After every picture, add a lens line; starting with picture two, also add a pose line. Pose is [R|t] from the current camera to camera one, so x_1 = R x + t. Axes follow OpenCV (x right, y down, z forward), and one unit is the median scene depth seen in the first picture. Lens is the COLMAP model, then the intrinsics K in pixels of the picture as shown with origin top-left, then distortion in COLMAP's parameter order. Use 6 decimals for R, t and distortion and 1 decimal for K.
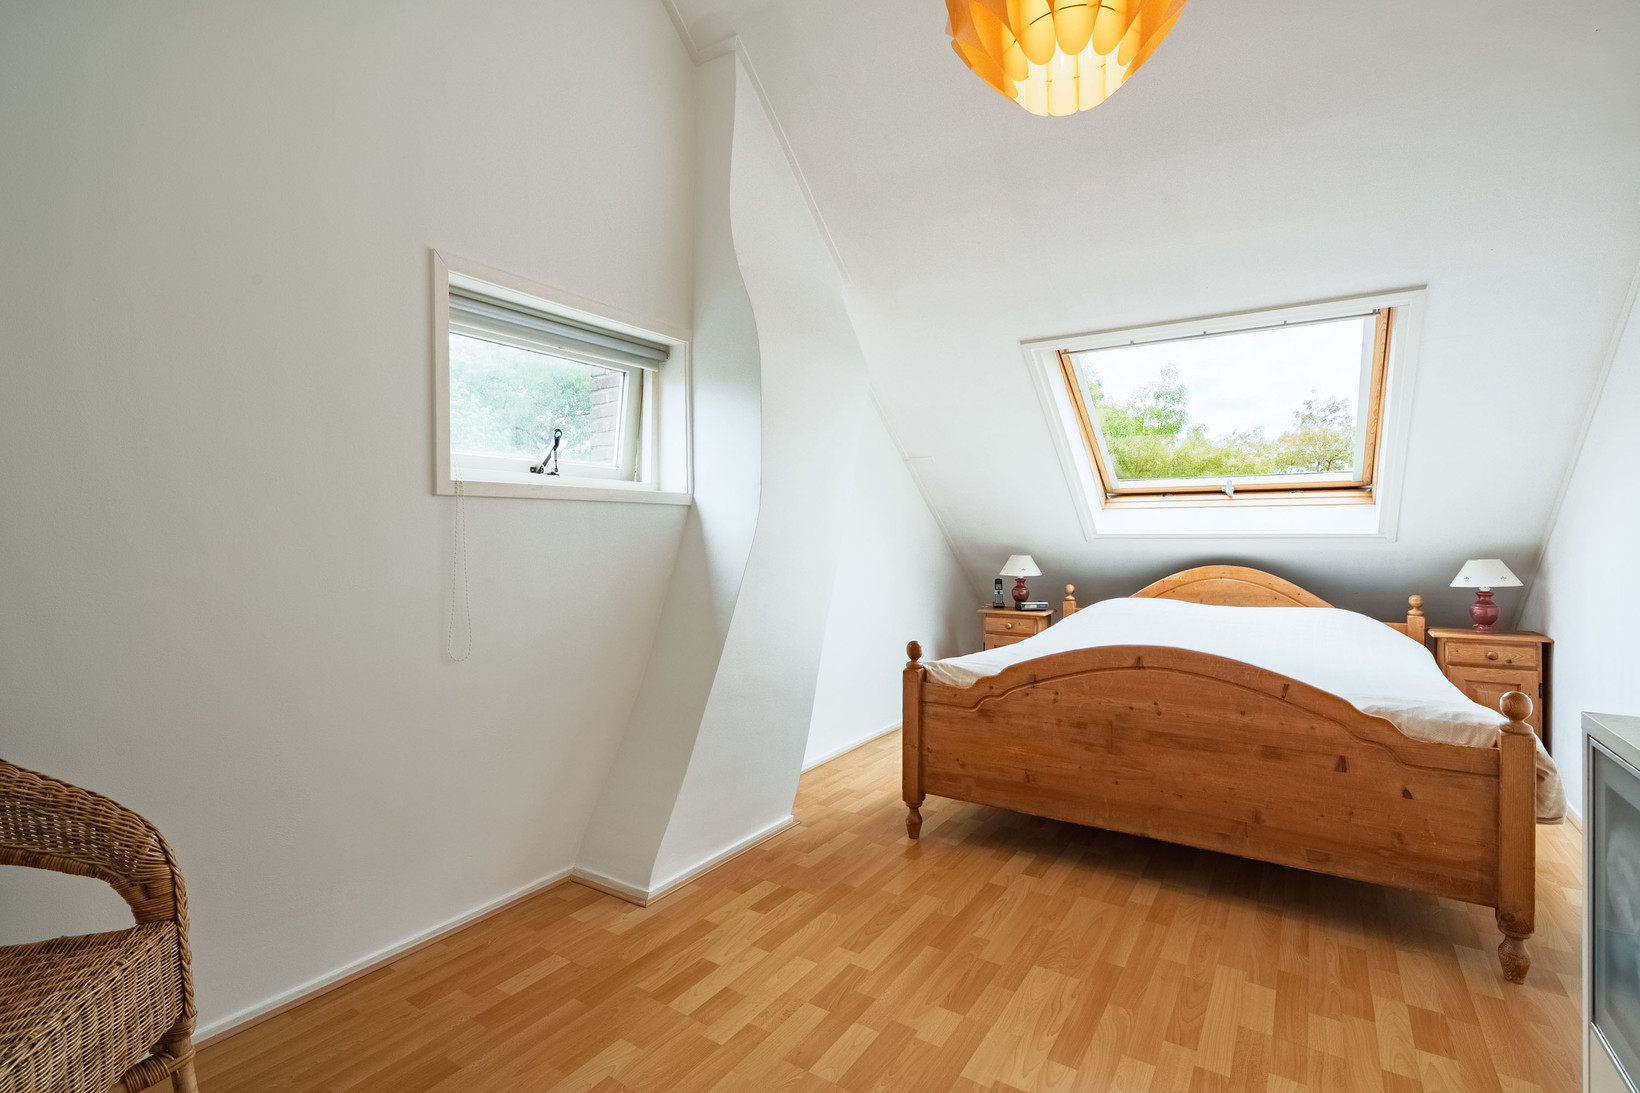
lens RADIAL K [[756.0, 0, 821.4], [0, 756.0, 539.4], [0, 0, 1]] dist [-0.002301, 0.000827]
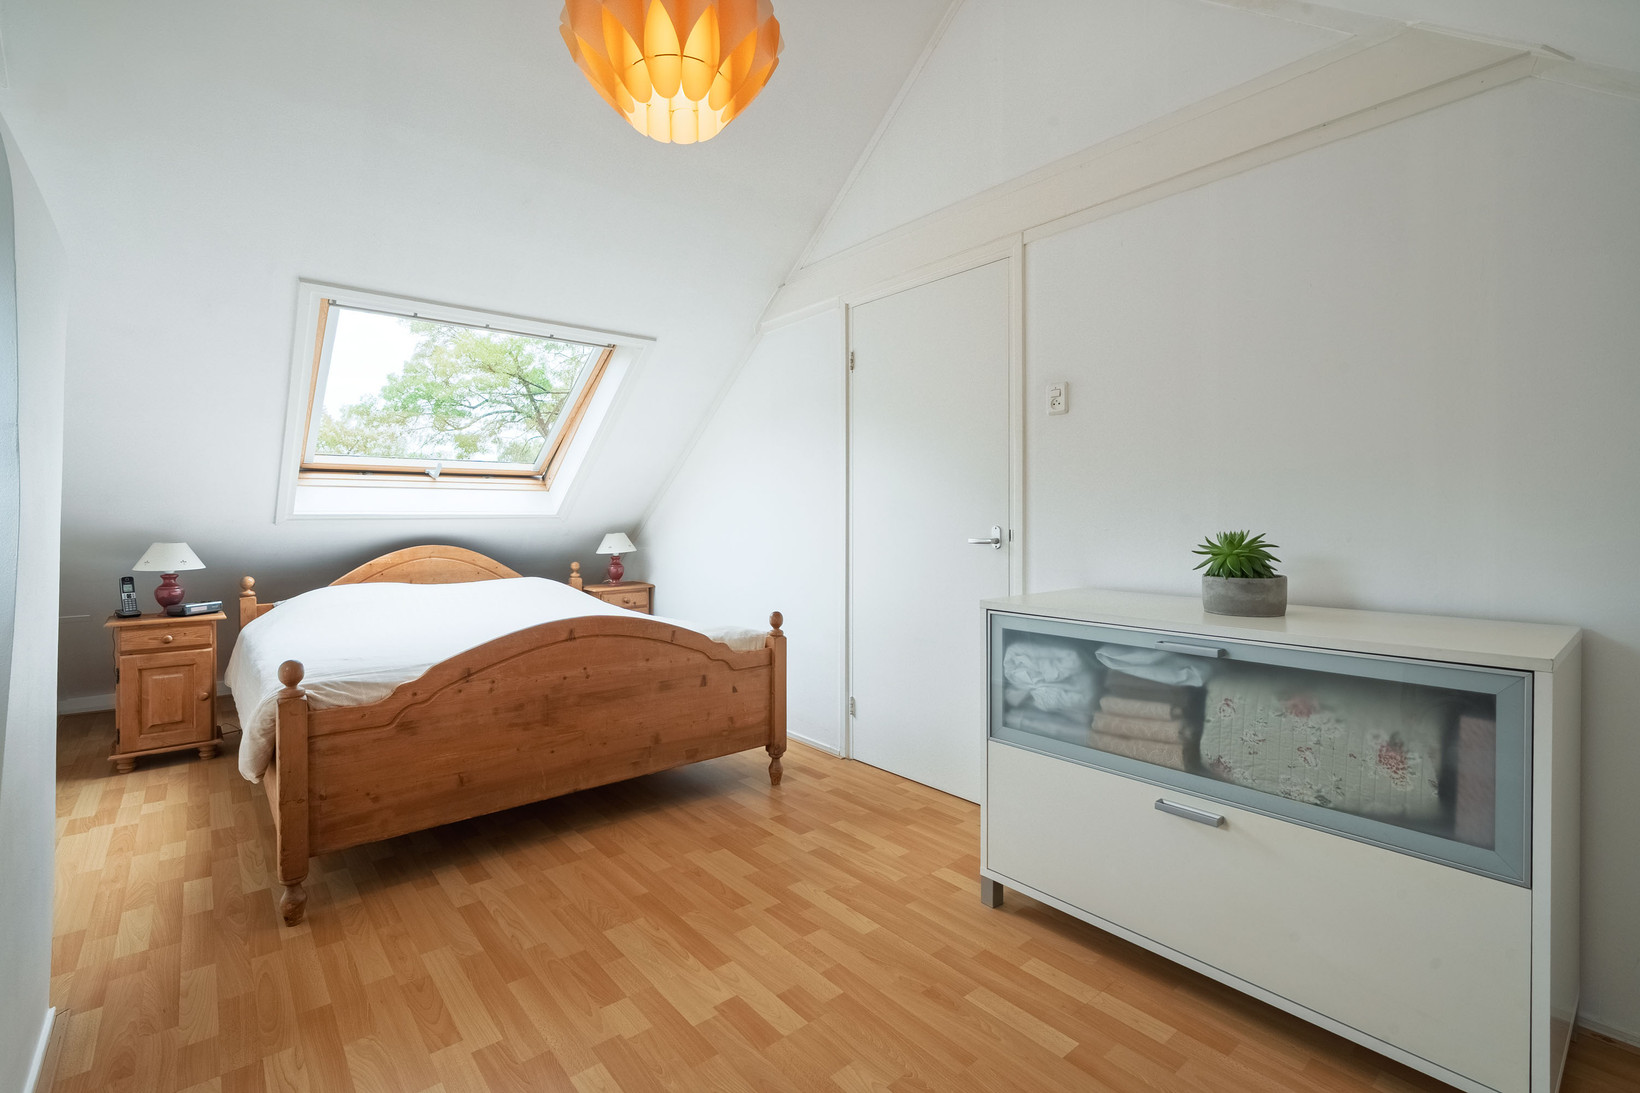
lens RADIAL K [[741.3, 0, 825.2], [0, 741.3, 523.1], [0, 0, 1]] dist [-0.010004, 0.004533]
pose [[0.288443, -0.010187, 0.957443, -0.464528], [0.003135, 0.999948, 0.009695, -0.006544], [-0.957492, 0.000206, 0.288460, 0.320781]]
